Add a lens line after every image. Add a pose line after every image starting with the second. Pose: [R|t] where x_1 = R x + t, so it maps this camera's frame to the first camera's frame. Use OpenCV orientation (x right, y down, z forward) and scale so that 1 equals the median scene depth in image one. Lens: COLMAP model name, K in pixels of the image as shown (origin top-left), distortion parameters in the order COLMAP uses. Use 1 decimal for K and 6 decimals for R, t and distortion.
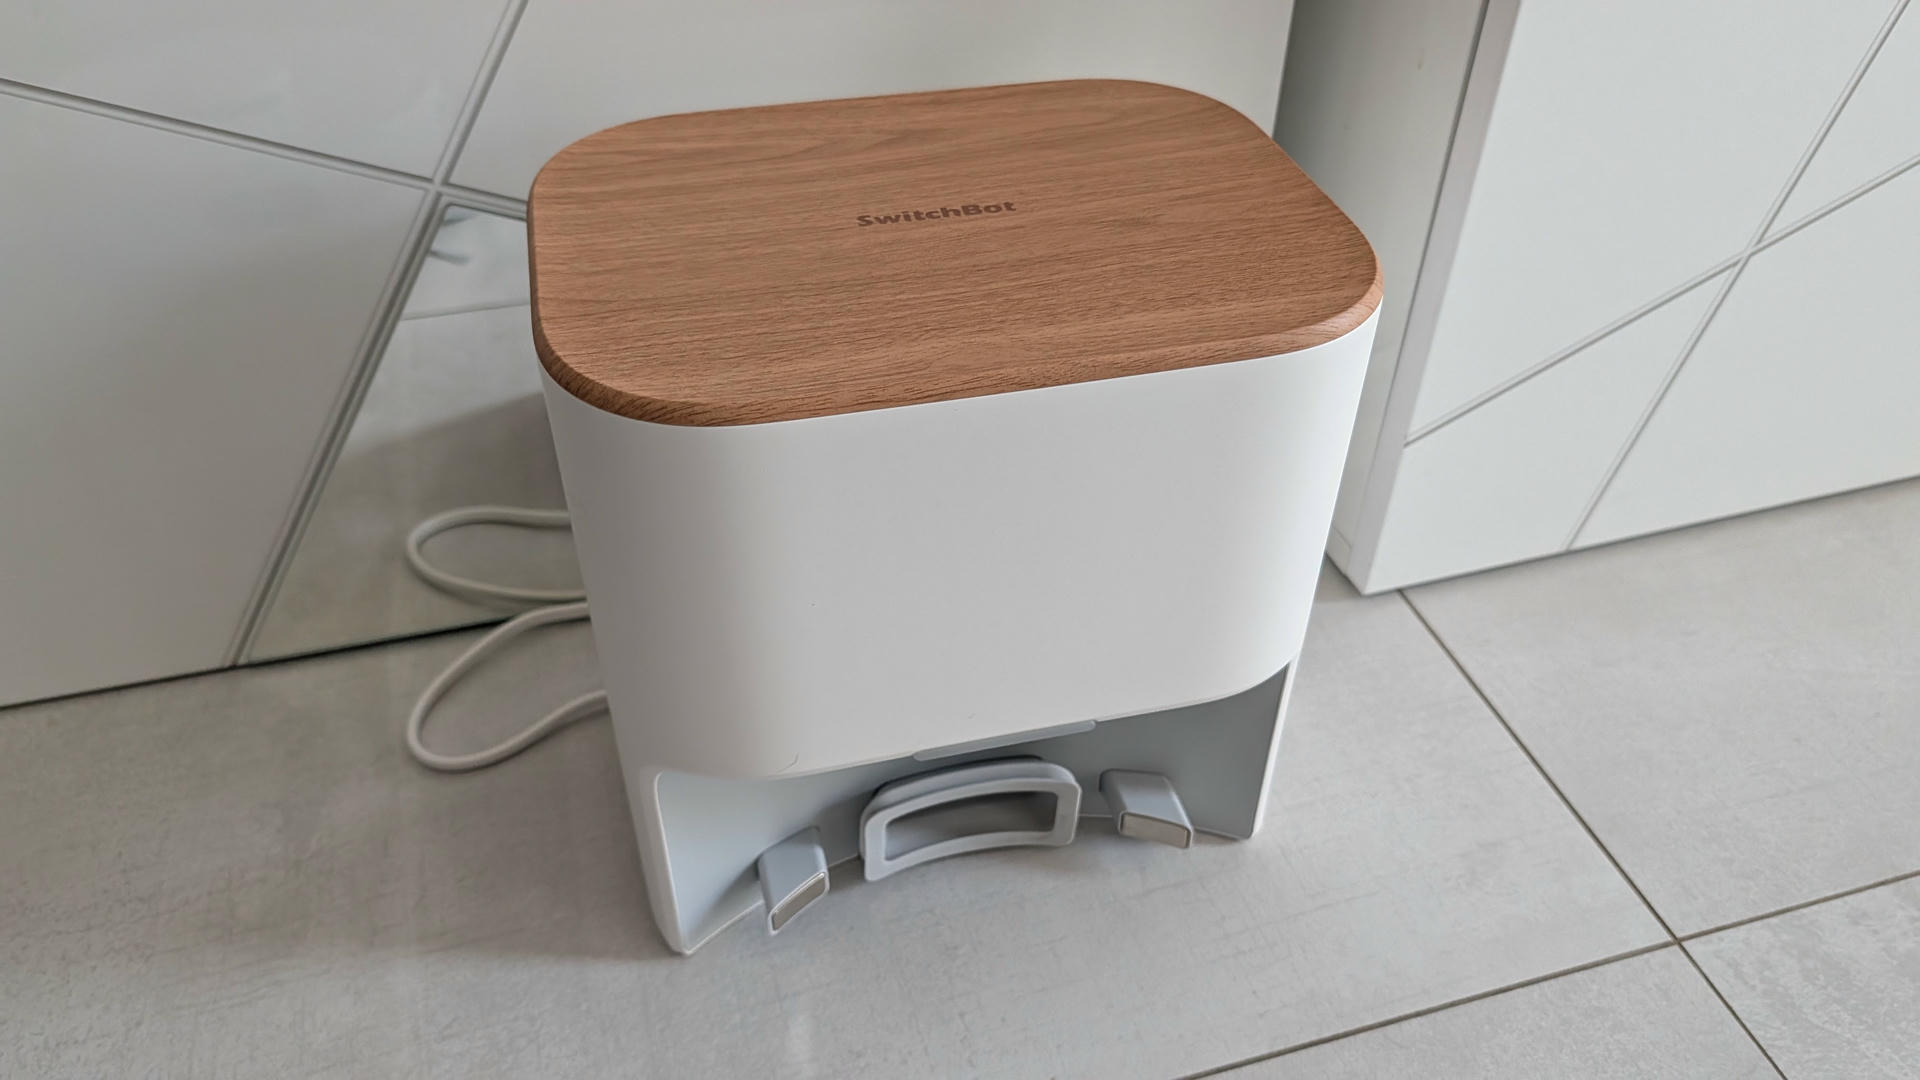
lens RADIAL K [[1447.6, 0, 961.5], [0, 1447.6, 559.9], [0, 0, 1]] dist [-0.030005, 0.015793]
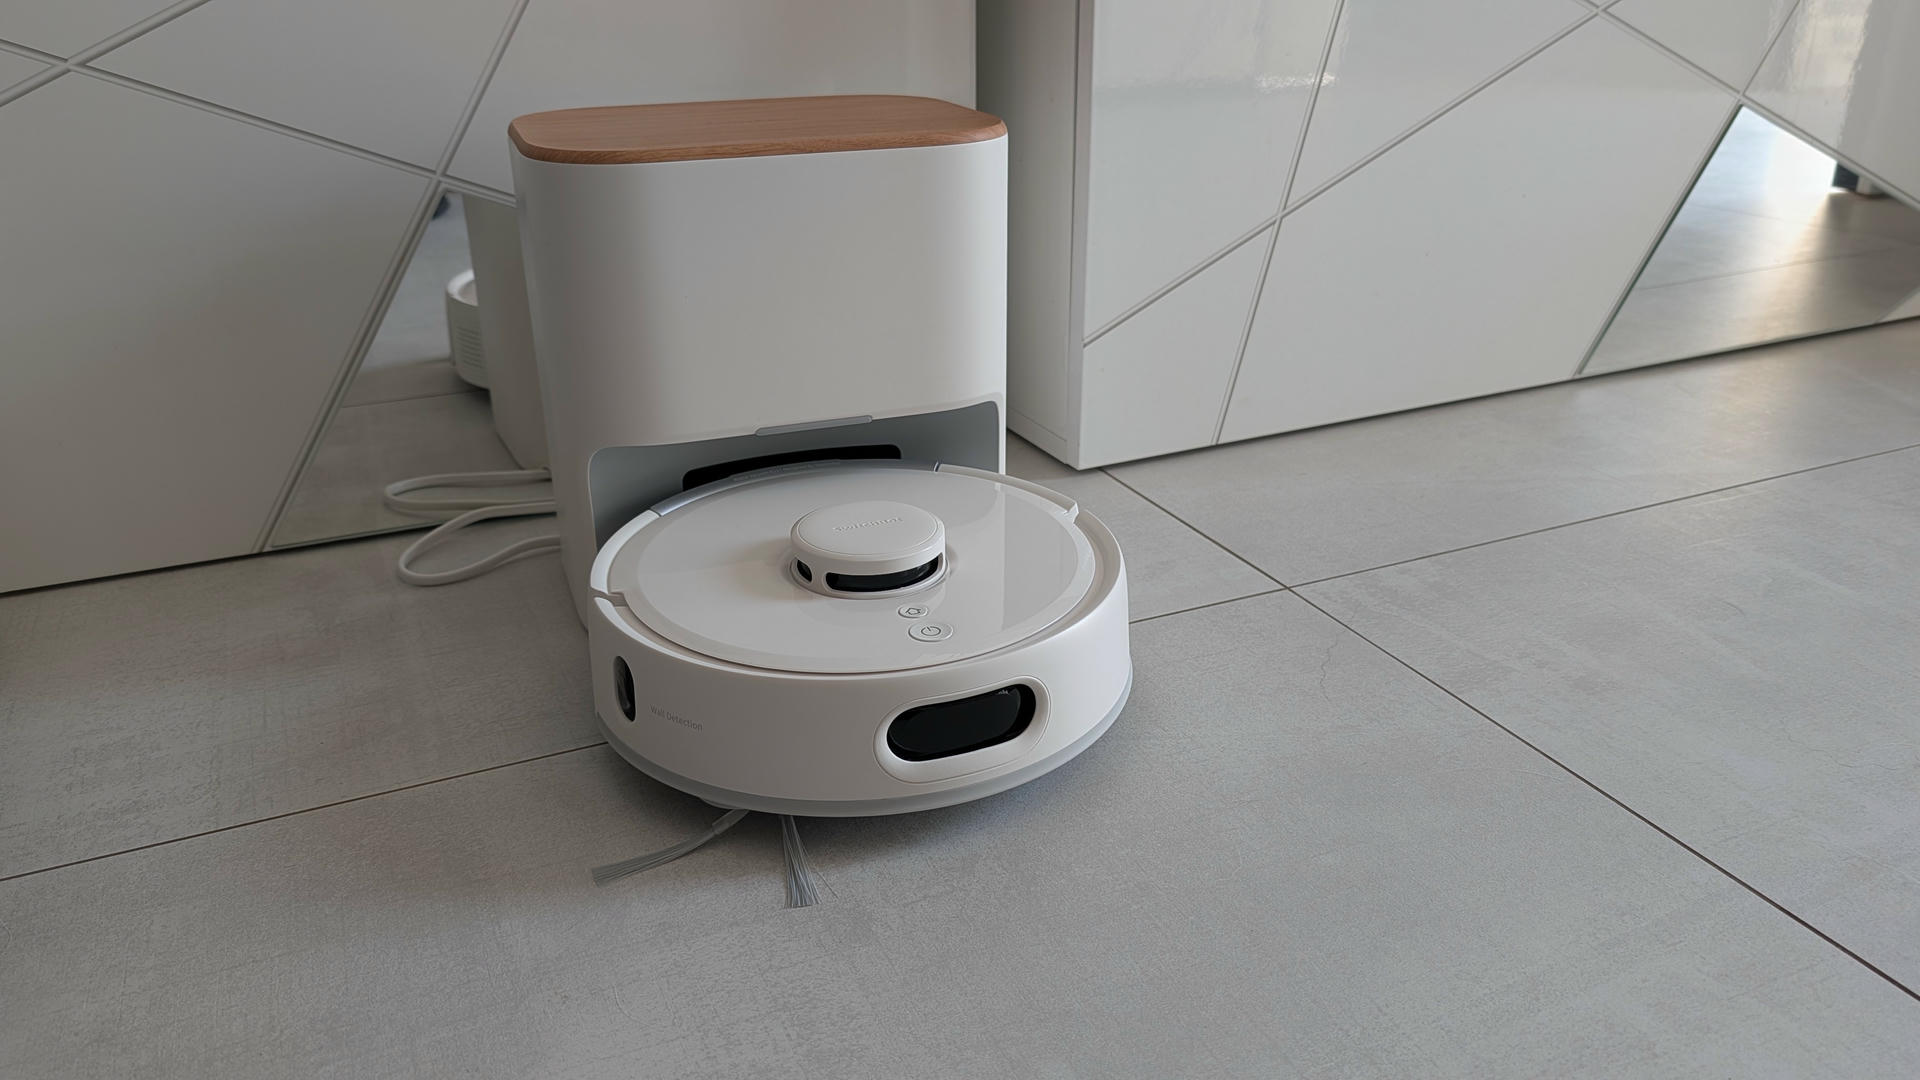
lens RADIAL K [[1447.6, 0, 961.5], [0, 1447.6, 524.6], [0, 0, 1]] dist [-0.030005, 0.015793]
pose [[0.989914, -0.073328, 0.121219, -0.016859], [0.105811, 0.951640, -0.288417, 0.591370], [-0.094208, 0.298334, 0.949801, -0.415502]]
